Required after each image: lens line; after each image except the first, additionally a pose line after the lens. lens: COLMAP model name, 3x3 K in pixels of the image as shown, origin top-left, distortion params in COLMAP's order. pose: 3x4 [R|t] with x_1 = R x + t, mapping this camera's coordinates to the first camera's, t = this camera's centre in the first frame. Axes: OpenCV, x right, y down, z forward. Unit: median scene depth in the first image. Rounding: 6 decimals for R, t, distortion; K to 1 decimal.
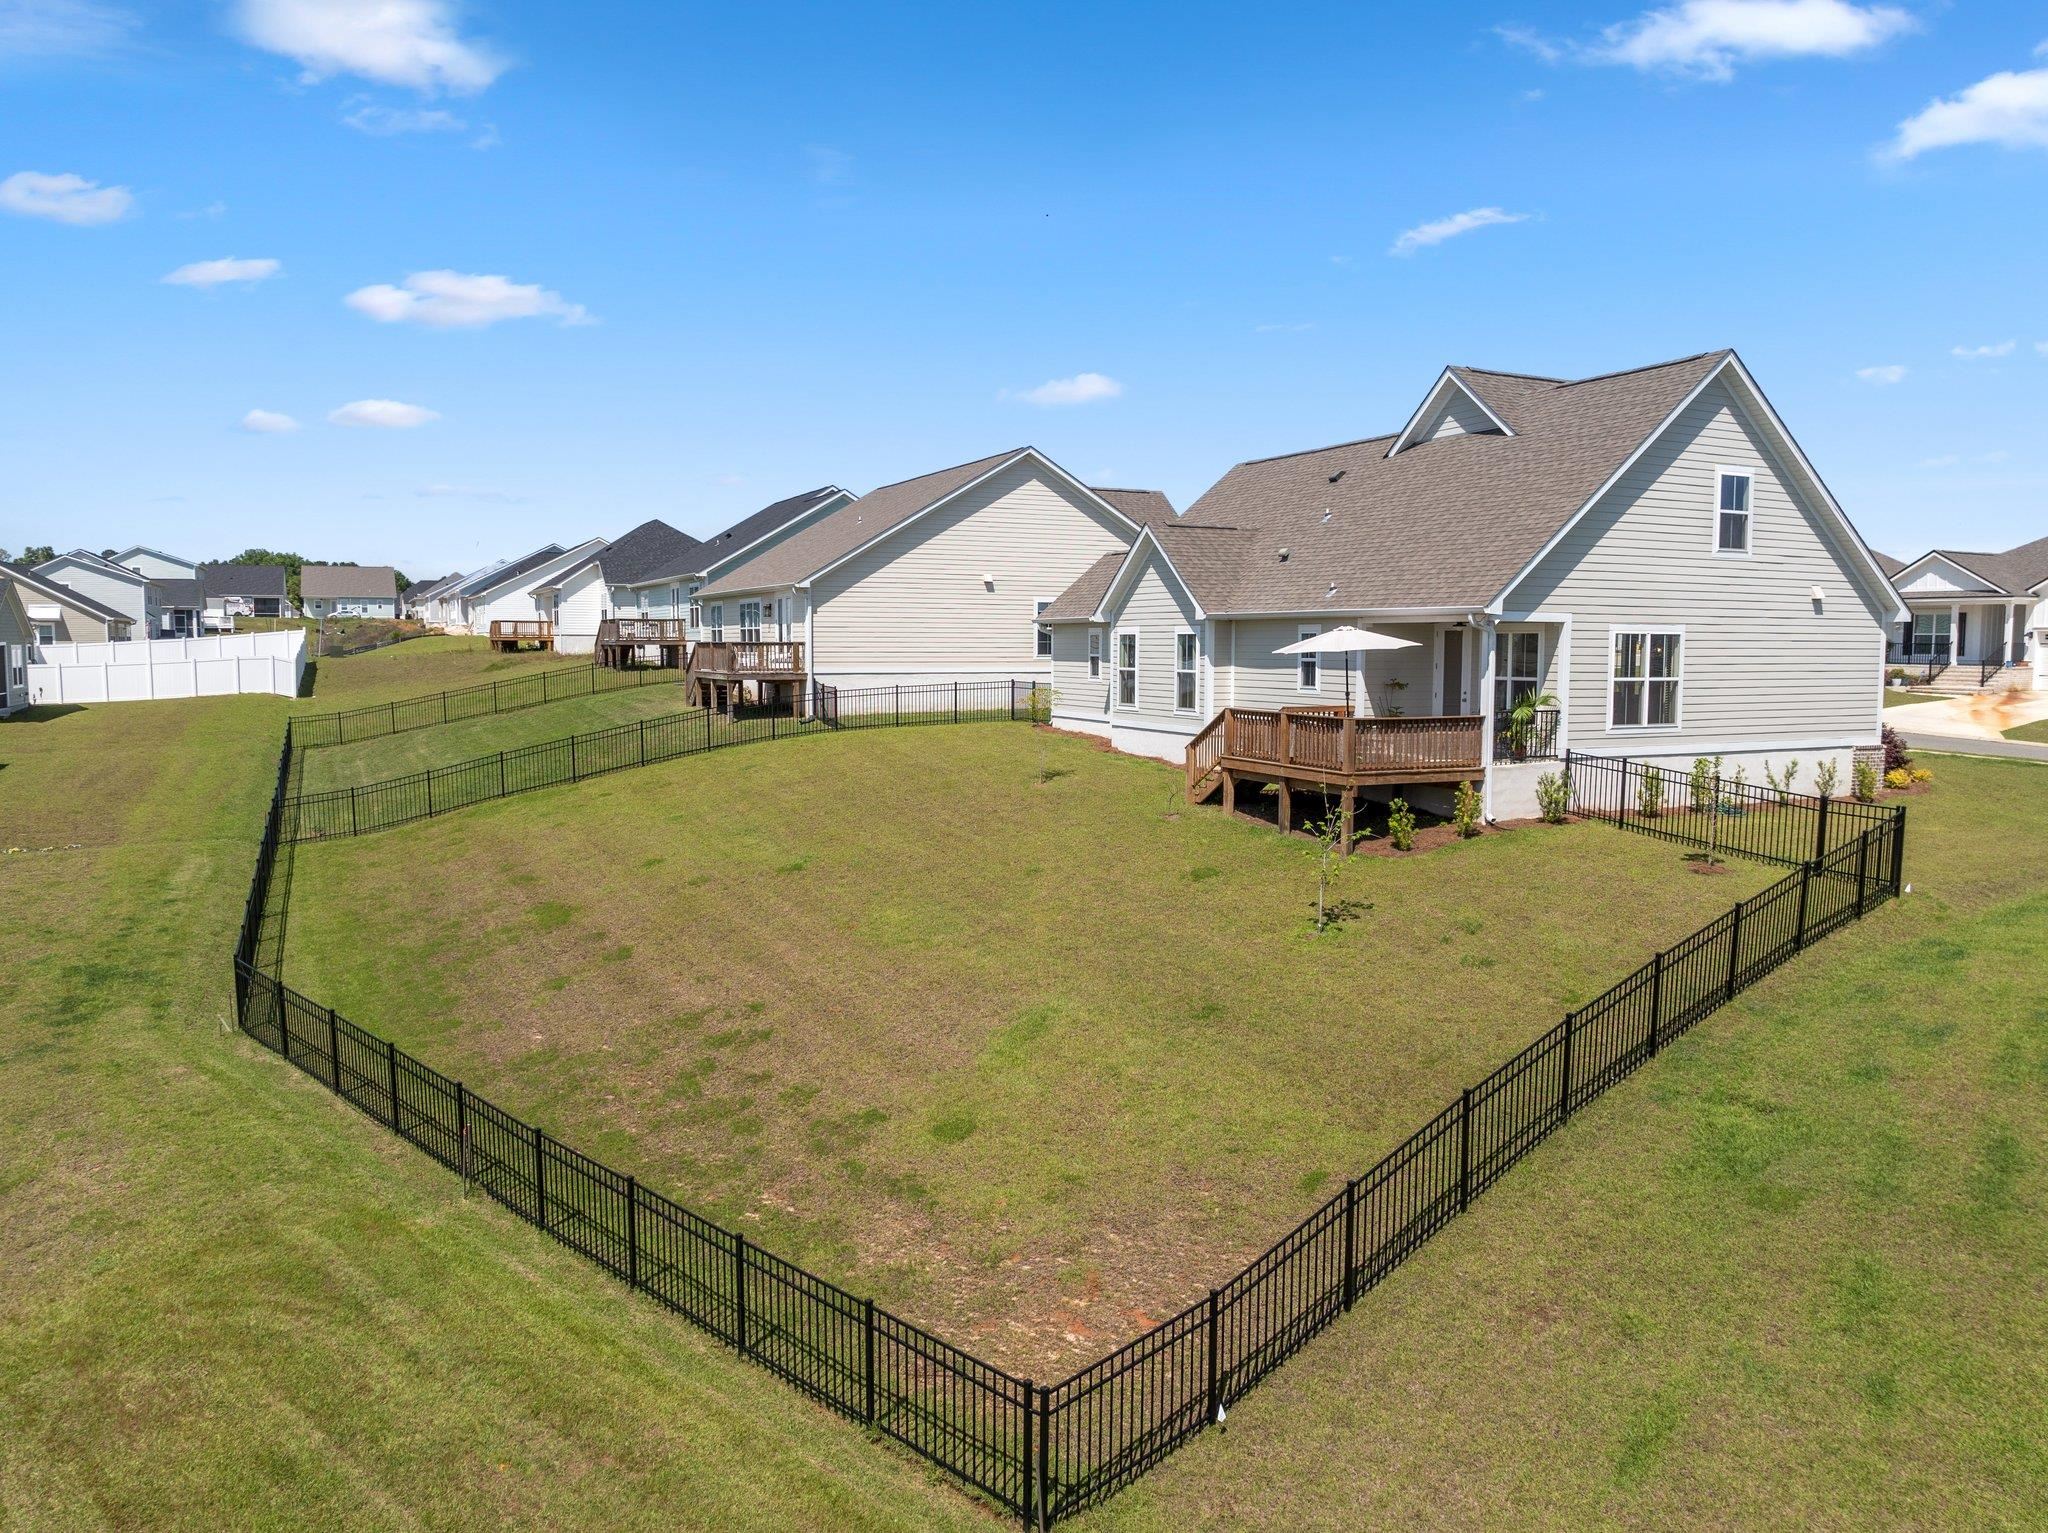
lens RADIAL K [[1439.6, 0, 1024.0], [0, 1439.6, 766.5], [0, 0, 1]] dist [-0.015095, -0.057818]
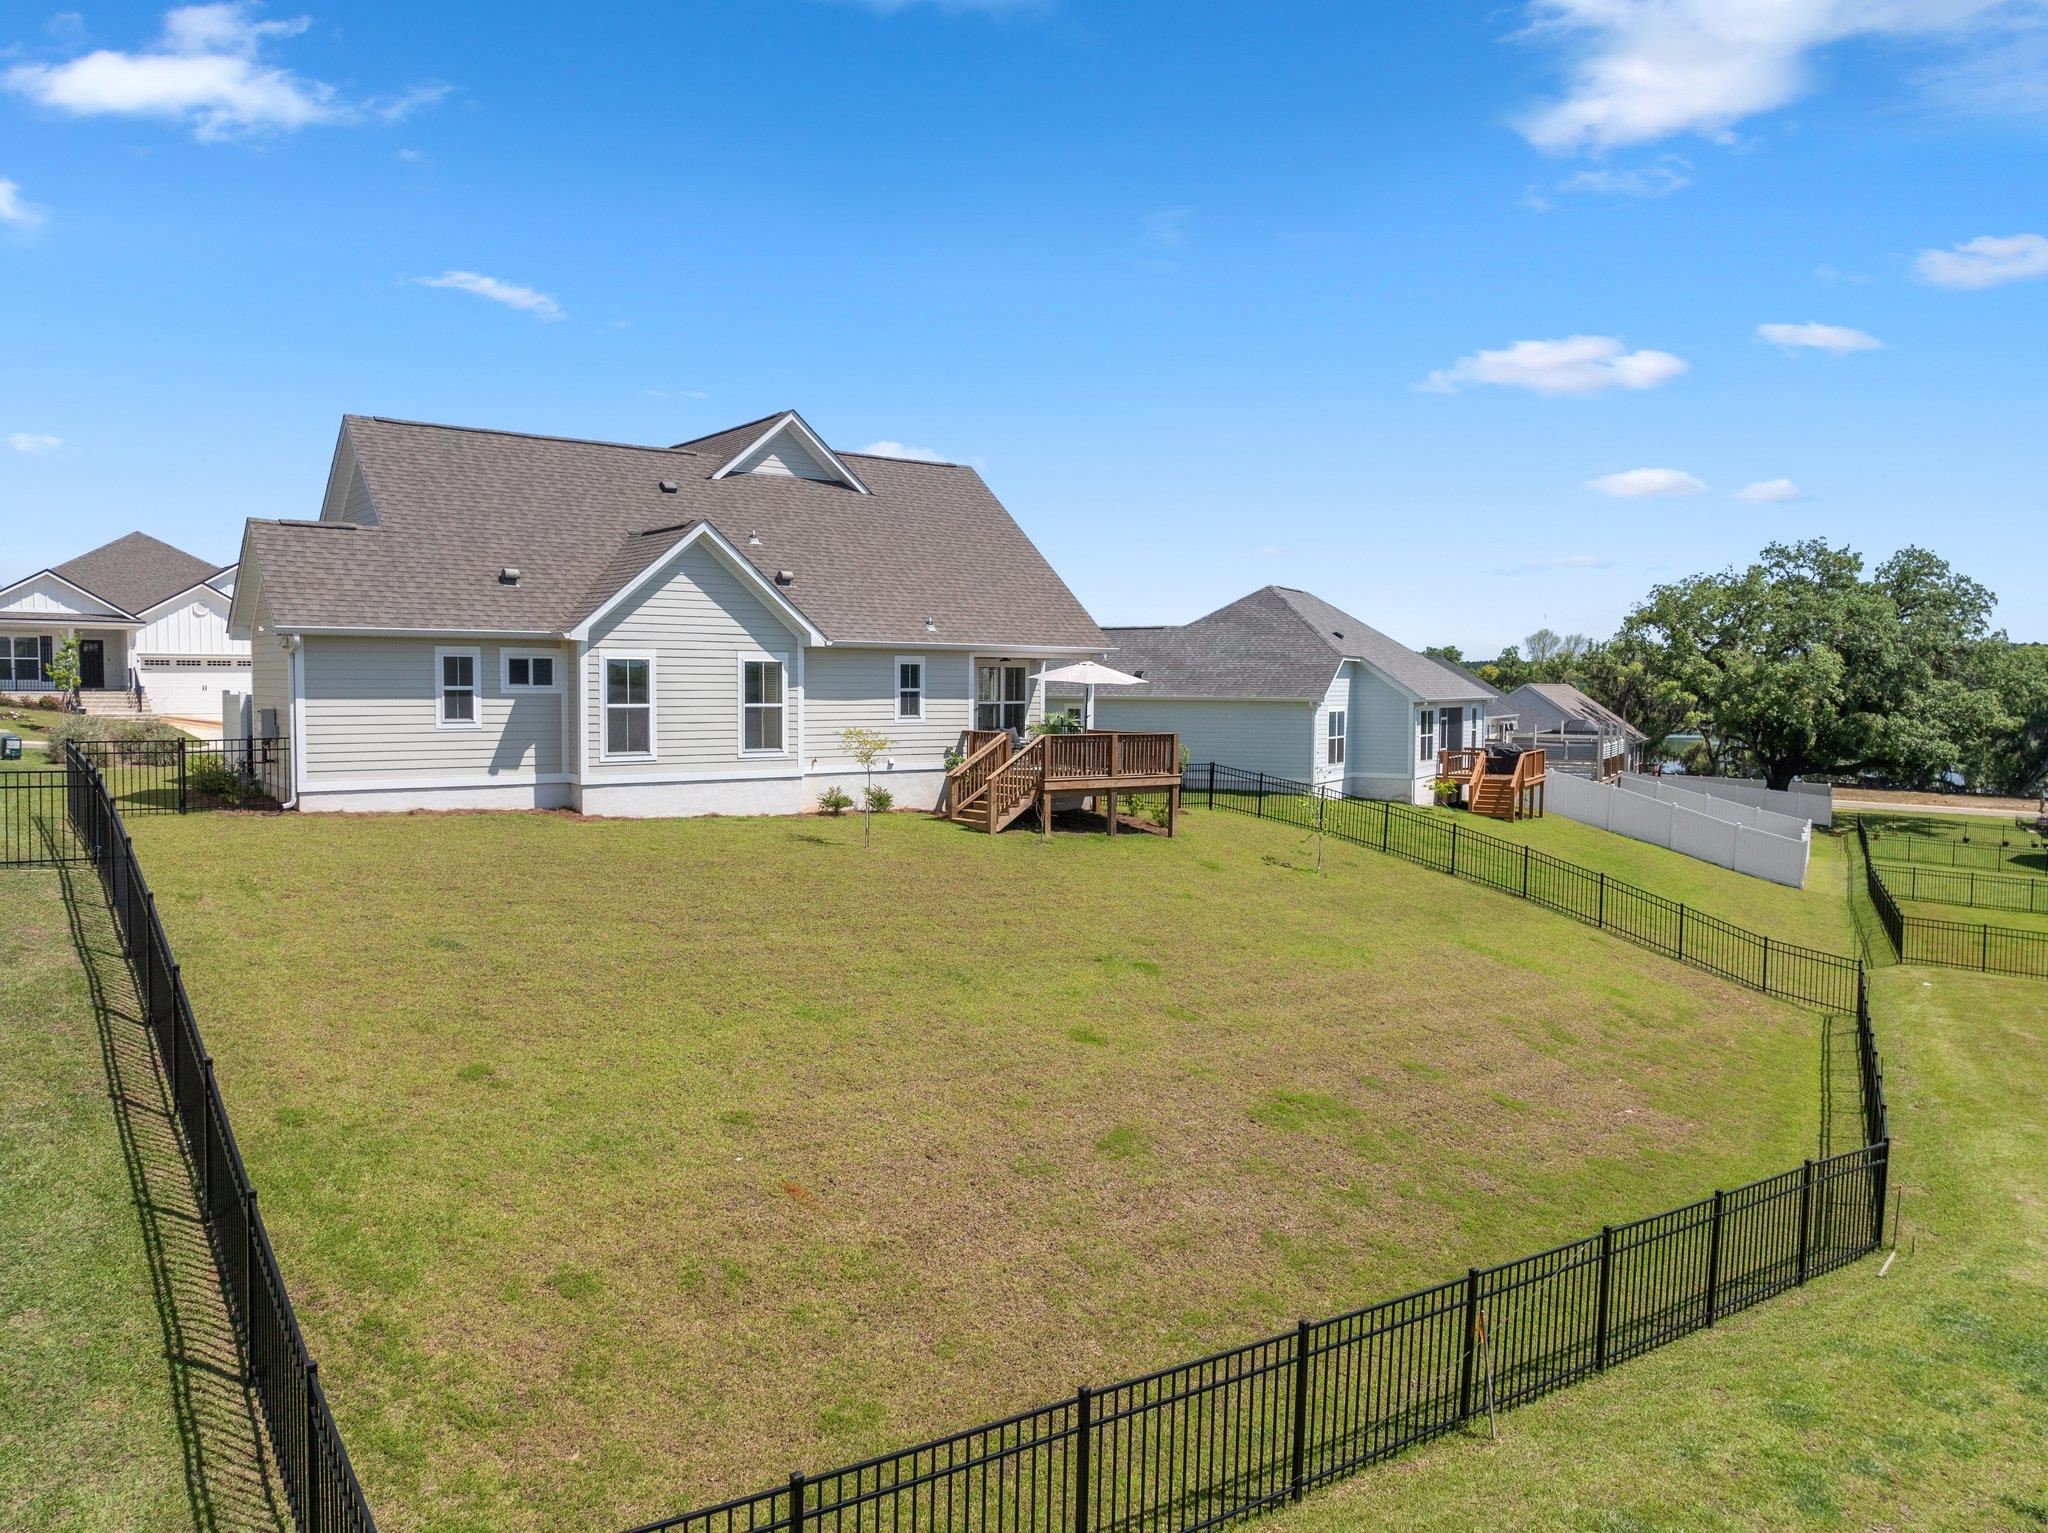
lens RADIAL K [[1439.6, 0, 1024.0], [0, 1439.6, 766.5], [0, 0, 1]] dist [-0.015095, -0.057818]
pose [[-0.212301, -0.061799, 0.975248, -0.768377], [0.076165, 0.993916, 0.079563, -0.088319], [-0.974232, 0.091171, -0.206302, 1.053302]]
